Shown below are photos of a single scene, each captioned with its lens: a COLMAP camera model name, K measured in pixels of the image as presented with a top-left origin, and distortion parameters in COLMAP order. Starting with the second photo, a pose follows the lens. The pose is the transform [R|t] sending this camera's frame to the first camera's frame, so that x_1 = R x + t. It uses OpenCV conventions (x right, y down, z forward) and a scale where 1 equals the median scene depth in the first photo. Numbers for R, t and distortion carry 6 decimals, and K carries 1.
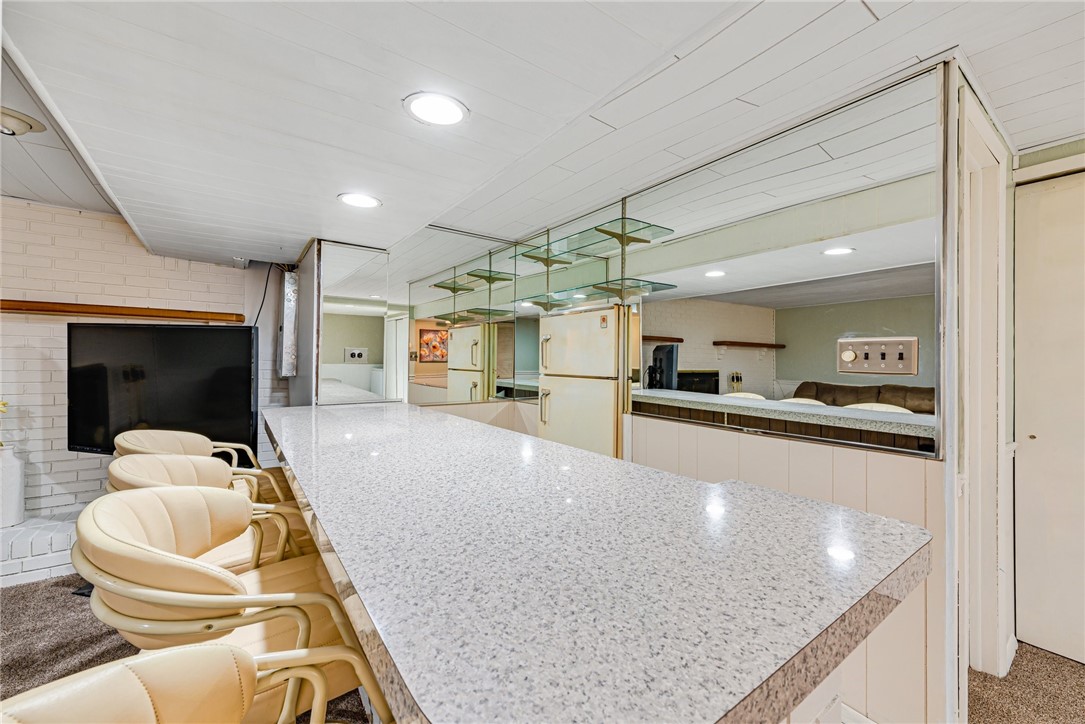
lens RADIAL K [[426.7, 0, 545.0], [0, 426.7, 357.3], [0, 0, 1]] dist [0.008562, -0.002112]
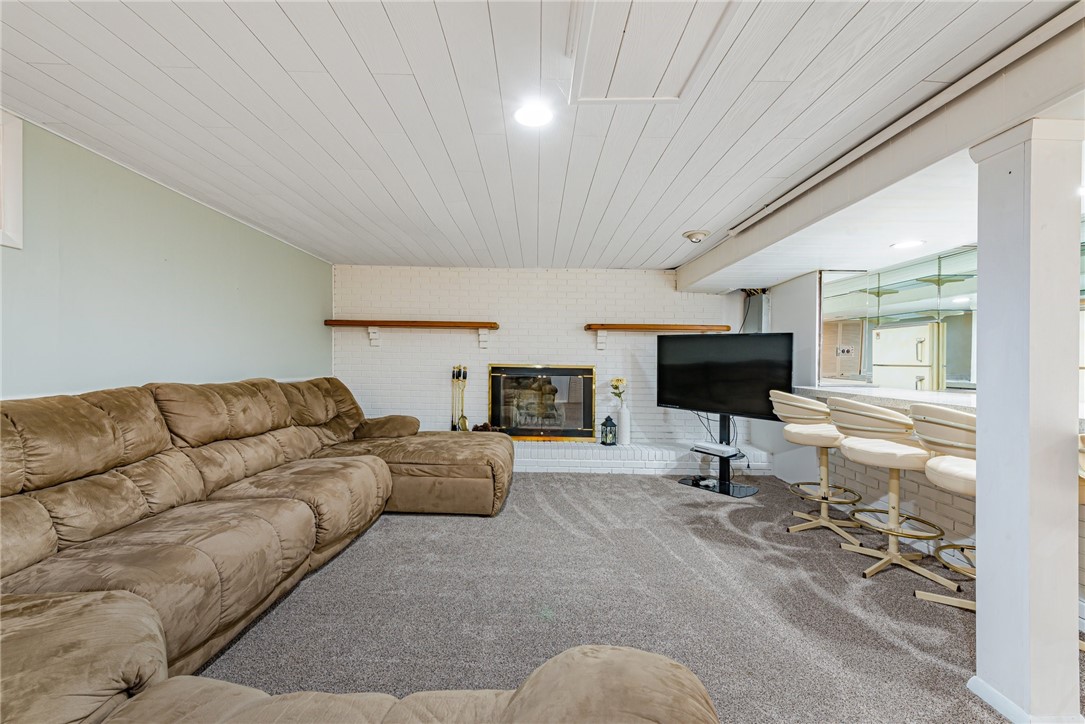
lens RADIAL K [[426.7, 0, 543.3], [0, 426.7, 361.2], [0, 0, 1]] dist [0.008562, -0.002112]
pose [[0.806644, 0.000266, -0.591037, -0.383659], [-0.000439, 1.000000, -0.000149, 0.025032], [0.591037, 0.000379, 0.806644, -0.624229]]
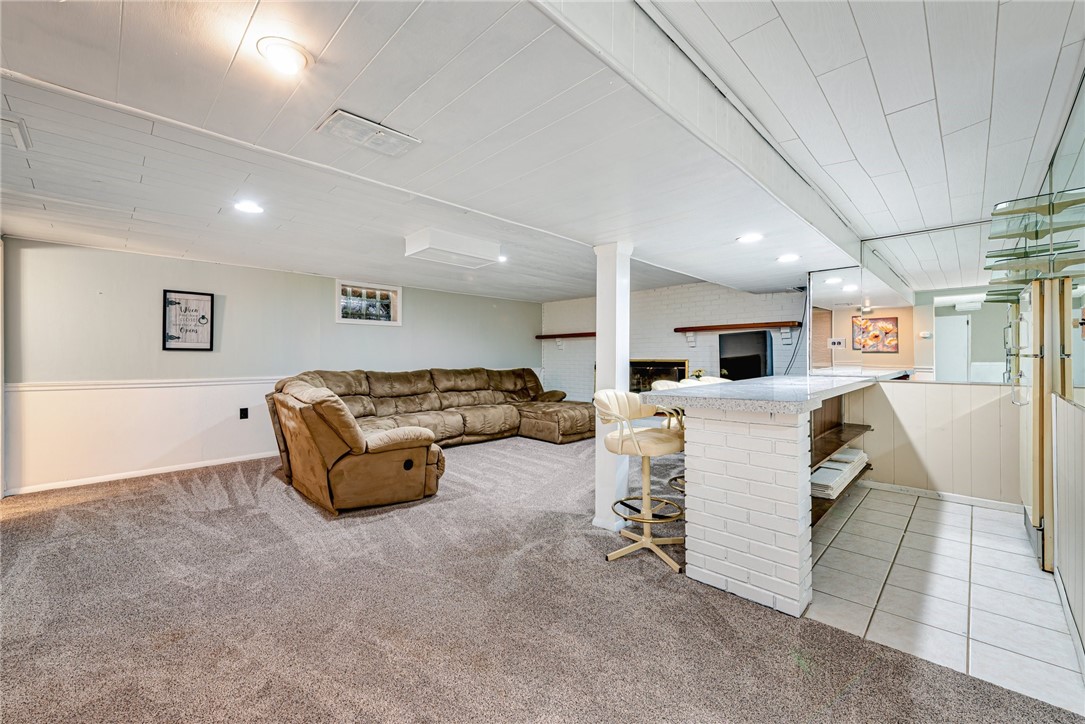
lens RADIAL K [[426.7, 0, 543.3], [0, 426.7, 357.6], [0, 0, 1]] dist [0.008562, -0.002112]
pose [[0.155487, -0.009107, -0.987796, 0.785218], [0.017210, 0.999831, -0.006509, 0.033839], [0.987688, -0.015988, 0.155618, -0.198444]]
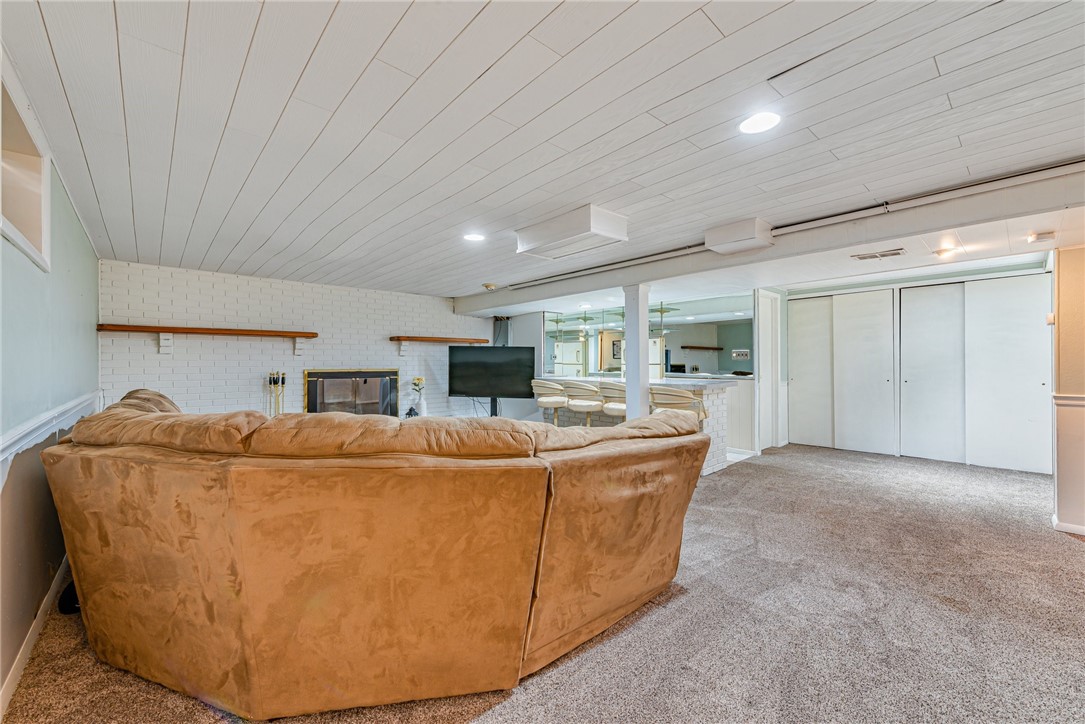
lens RADIAL K [[426.7, 0, 539.0], [0, 426.7, 364.2], [0, 0, 1]] dist [0.008562, -0.002112]
pose [[0.995209, -0.015797, 0.096483, -0.716767], [0.014518, 0.999797, 0.013946, 0.000276], [-0.096684, -0.012478, 0.995237, -1.344761]]
